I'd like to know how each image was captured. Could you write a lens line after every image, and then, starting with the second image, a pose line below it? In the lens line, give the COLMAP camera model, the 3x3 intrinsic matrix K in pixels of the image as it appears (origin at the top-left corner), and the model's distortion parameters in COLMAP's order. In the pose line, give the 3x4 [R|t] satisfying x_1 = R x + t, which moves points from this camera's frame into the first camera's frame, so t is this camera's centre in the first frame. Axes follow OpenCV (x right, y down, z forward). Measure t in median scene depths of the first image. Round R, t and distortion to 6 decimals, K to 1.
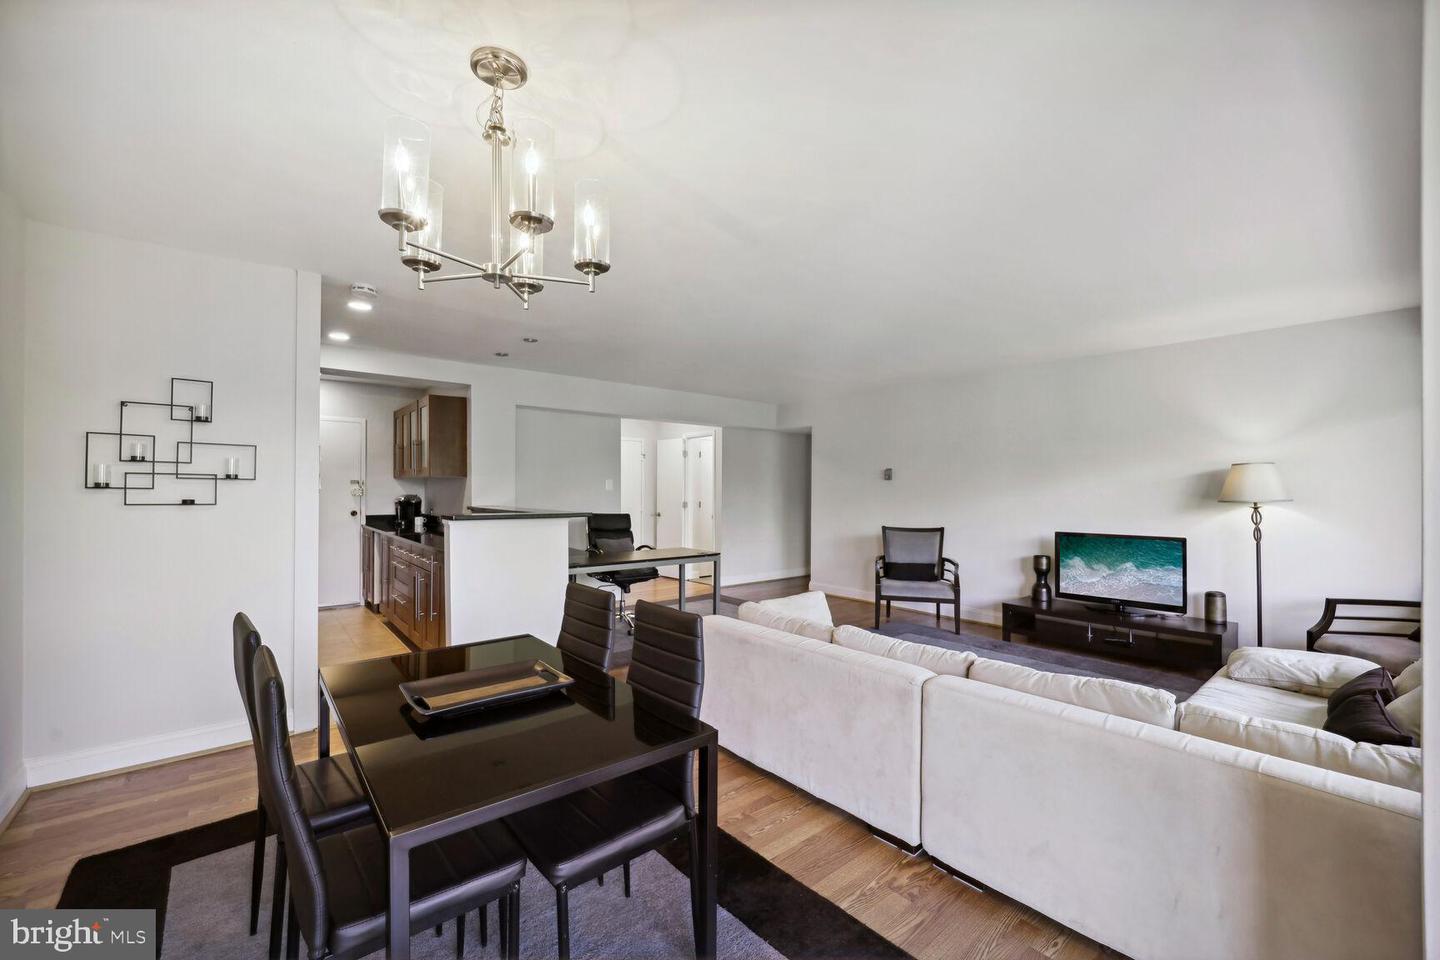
lens RADIAL K [[594.1, 0, 719.9], [0, 594.1, 483.0], [0, 0, 1]] dist [-0.007293, -0.000050]
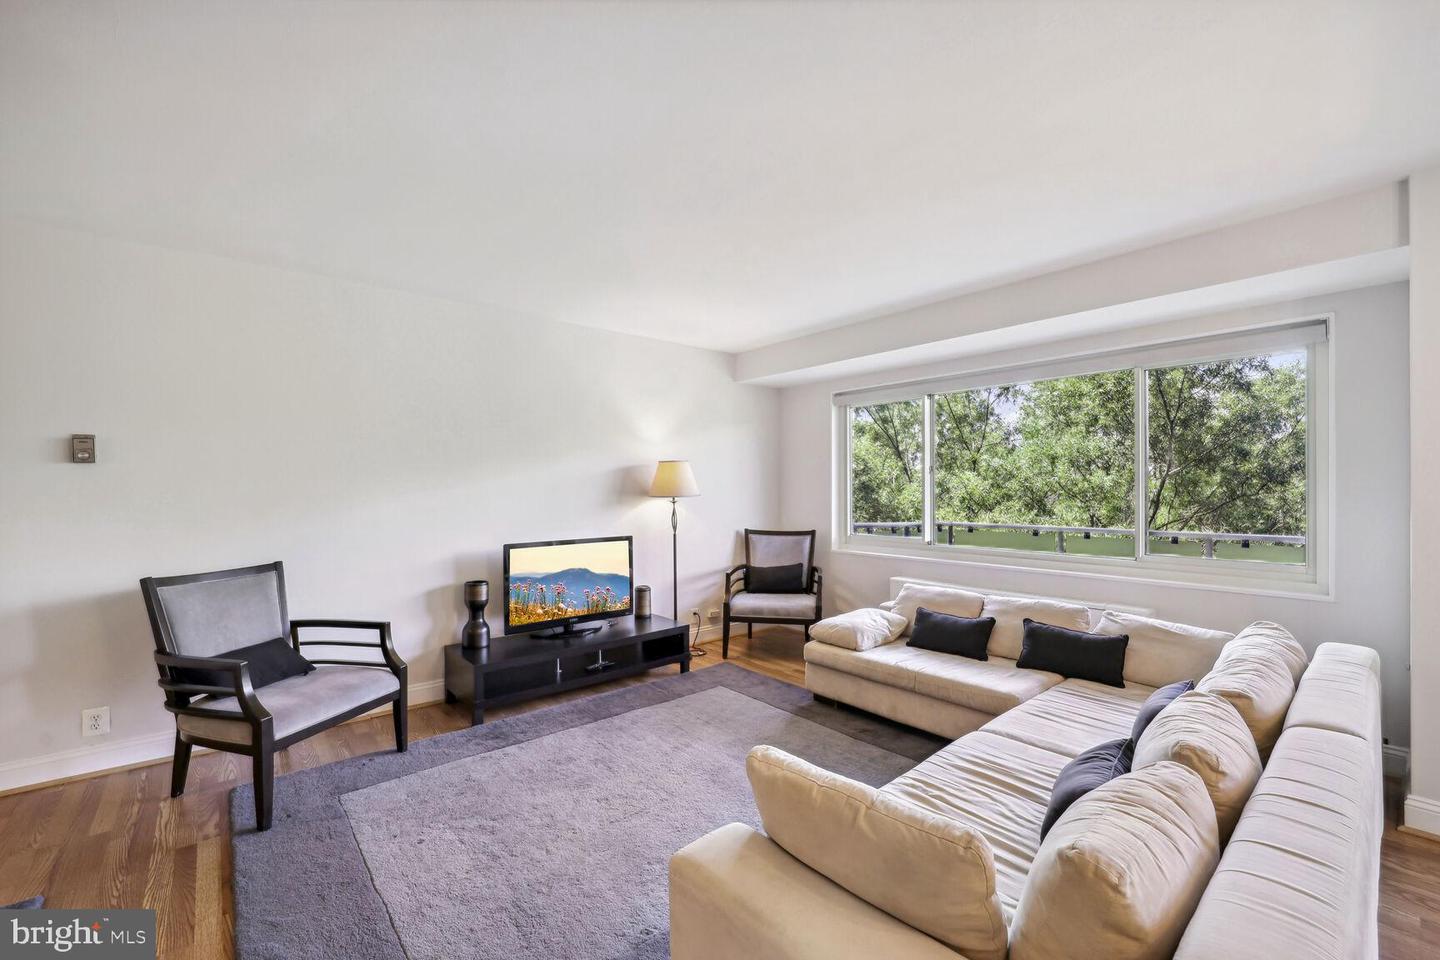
lens RADIAL K [[594.1, 0, 718.8], [0, 594.1, 486.0], [0, 0, 1]] dist [-0.007293, -0.000050]
pose [[-0.016708, 0.002660, 0.999857, -0.150421], [-0.005070, 0.999983, -0.002745, 0.012057], [-0.999848, -0.005115, -0.016694, 0.726116]]
